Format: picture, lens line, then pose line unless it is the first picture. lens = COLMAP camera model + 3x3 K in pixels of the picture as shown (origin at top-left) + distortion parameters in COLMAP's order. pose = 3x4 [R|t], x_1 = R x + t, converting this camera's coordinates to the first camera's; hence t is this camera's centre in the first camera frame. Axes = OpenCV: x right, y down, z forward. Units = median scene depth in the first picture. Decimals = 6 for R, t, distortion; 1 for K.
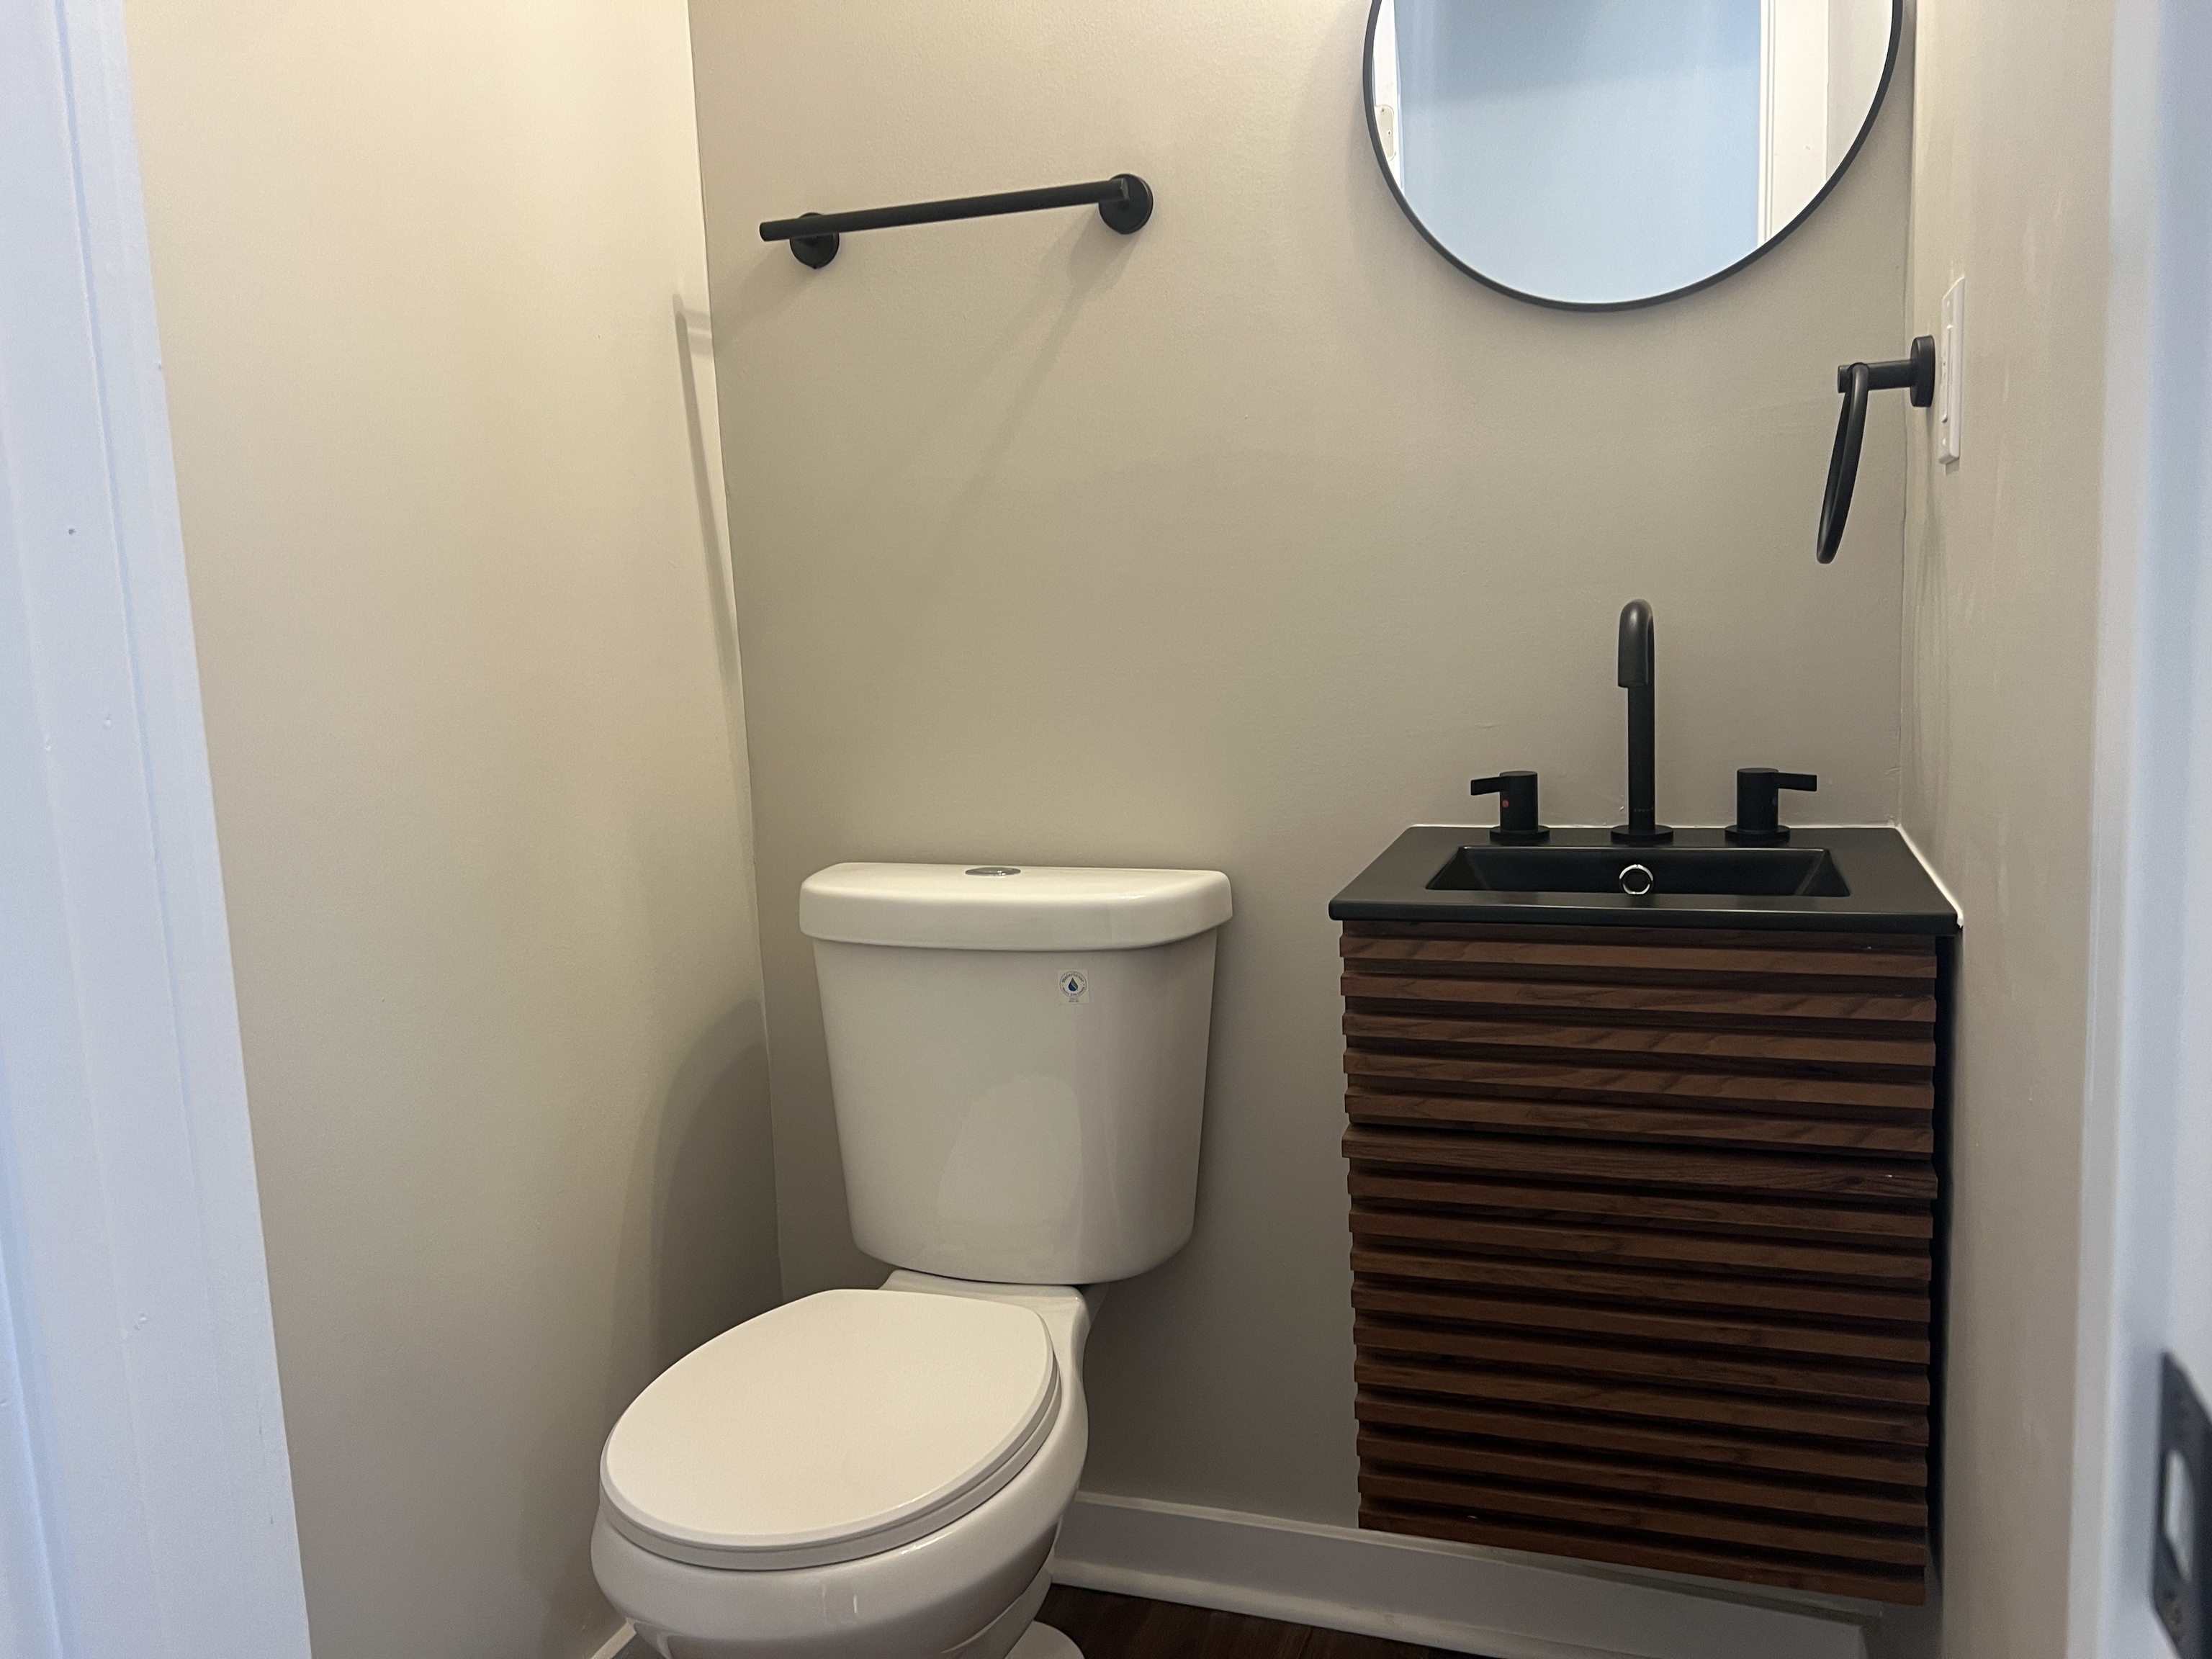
lens RADIAL K [[1648.8, 0, 1095.5], [0, 1648.8, 812.6], [0, 0, 1]] dist [0.061897, -0.076377]
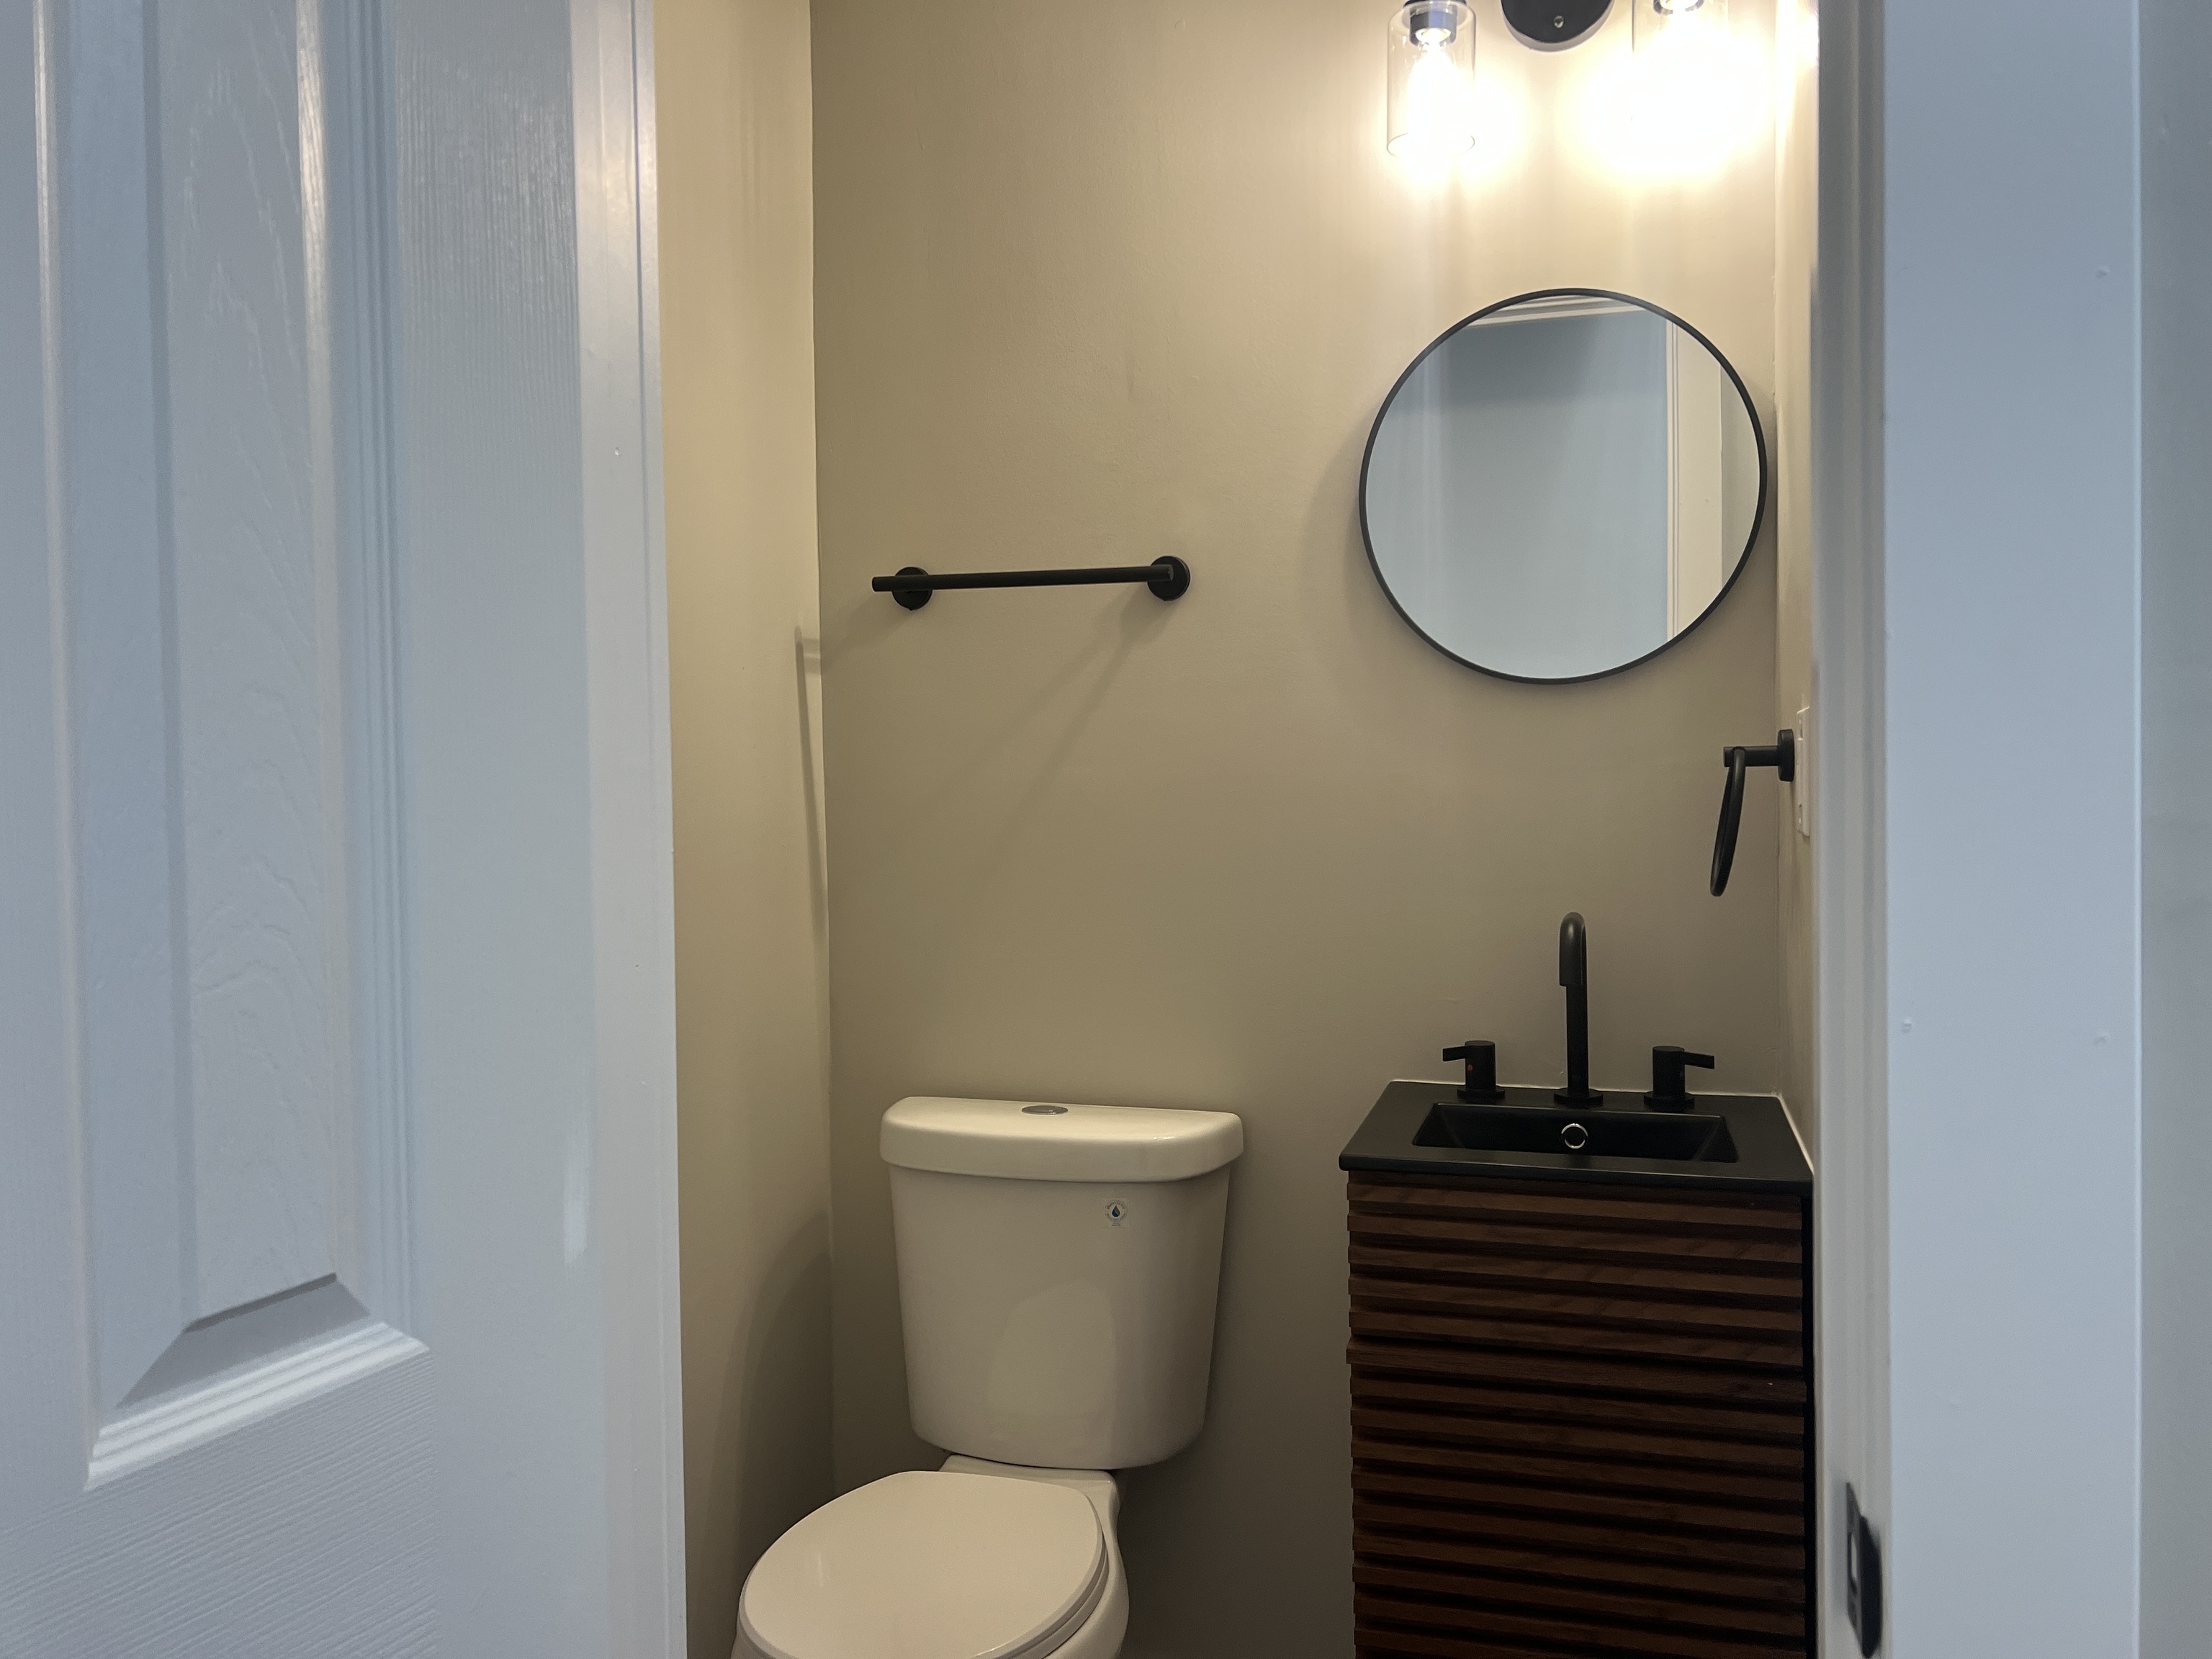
lens RADIAL K [[1648.8, 0, 1111.0], [0, 1648.8, 826.5], [0, 0, 1]] dist [0.061897, -0.076377]
pose [[0.998539, 0.027665, 0.046415, -0.090845], [-0.022934, 0.994770, -0.099528, -0.061372], [-0.048925, 0.098318, 0.993952, -0.258373]]
